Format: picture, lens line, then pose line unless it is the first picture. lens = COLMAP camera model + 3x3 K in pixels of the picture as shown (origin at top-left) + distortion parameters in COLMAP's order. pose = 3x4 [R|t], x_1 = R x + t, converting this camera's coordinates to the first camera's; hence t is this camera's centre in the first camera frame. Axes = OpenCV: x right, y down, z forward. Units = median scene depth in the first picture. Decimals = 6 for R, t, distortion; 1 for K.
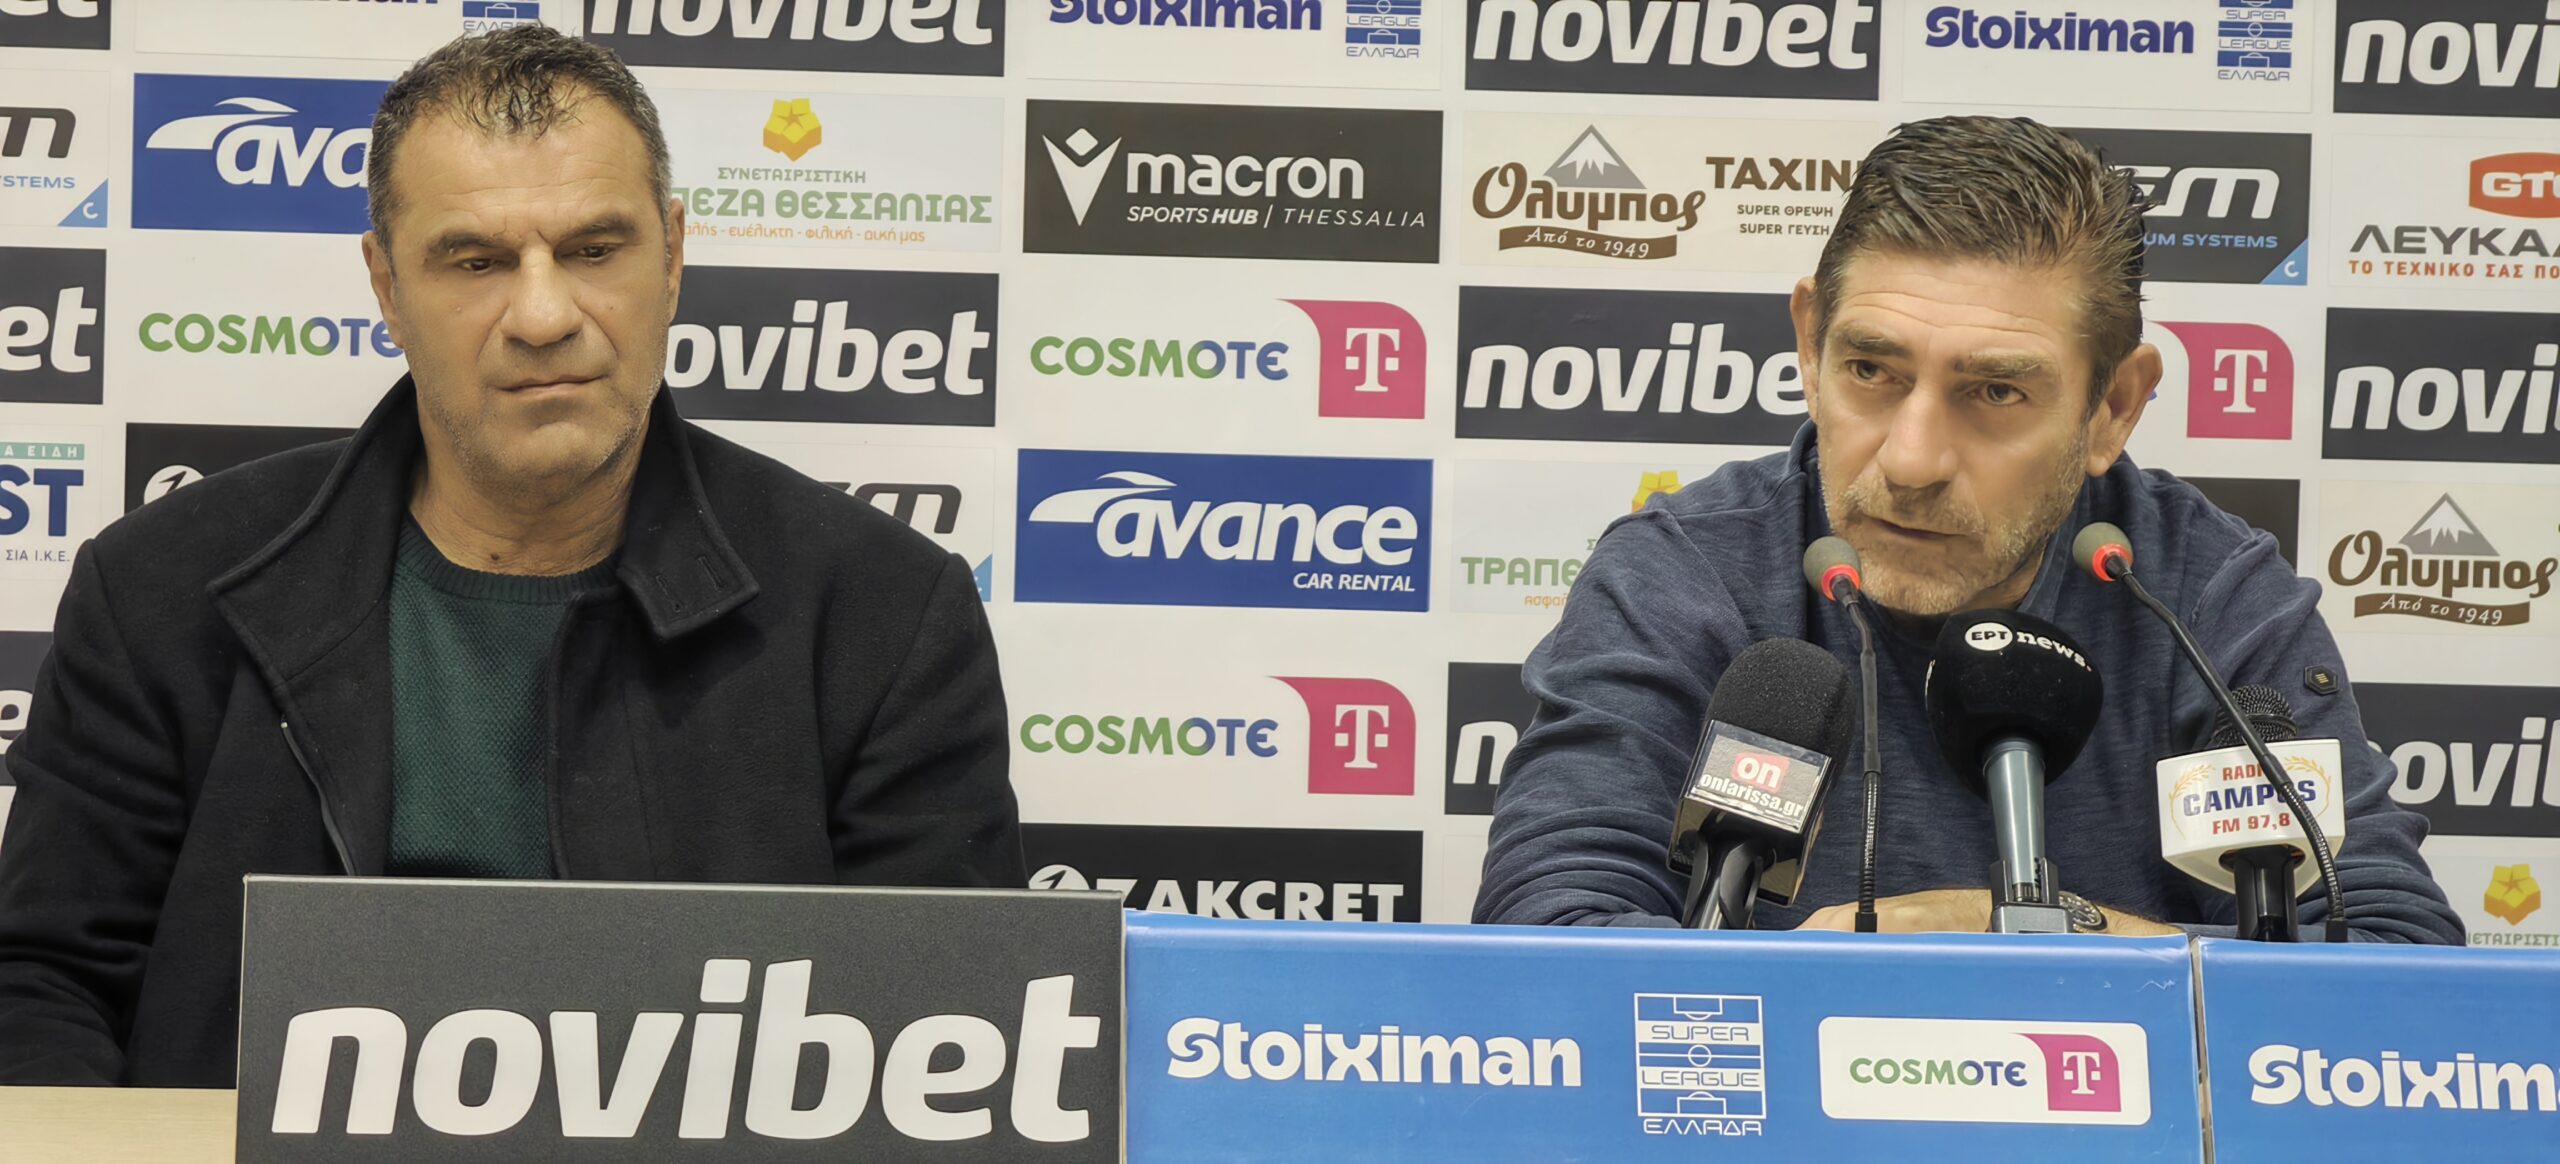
lens RADIAL K [[8093.0, 0, 1281.3], [0, 8093.0, 577.5], [0, 0, 1]] dist [0.097968, 0.000000]
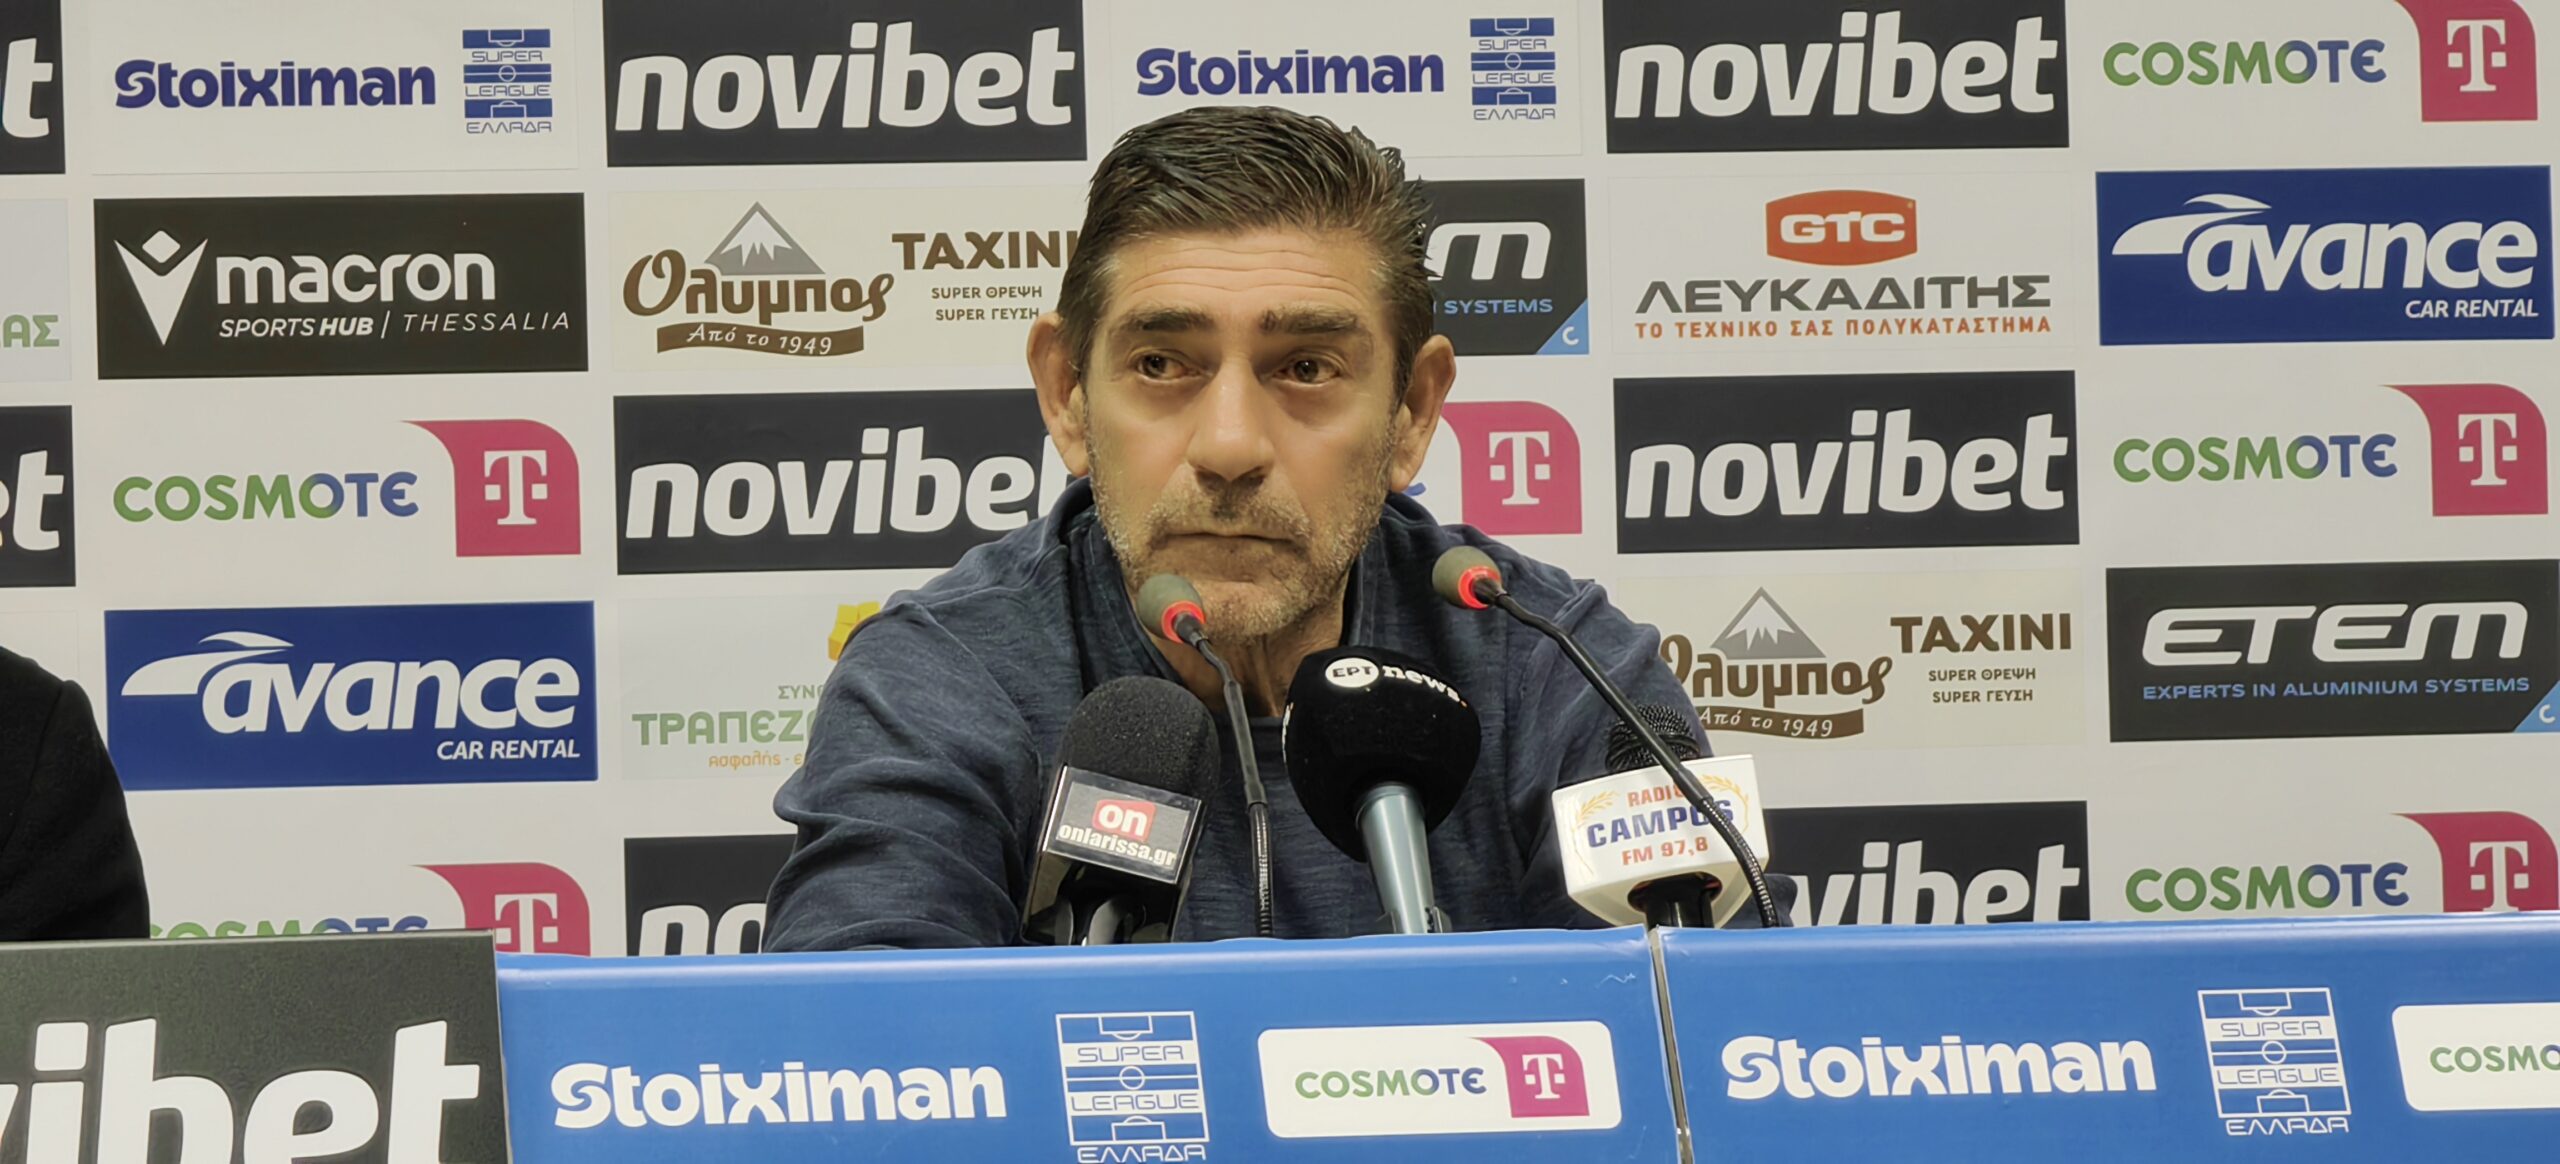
lens RADIAL K [[11413.6, 0, 1279.6], [0, 11413.6, 583.7], [0, 0, 1]] dist [0.099858, 0.000000]
pose [[0.988969, -0.048231, 0.140051, -0.078038], [0.056450, 0.996872, -0.055319, 0.054141], [-0.136945, 0.062615, 0.988598, -0.196344]]
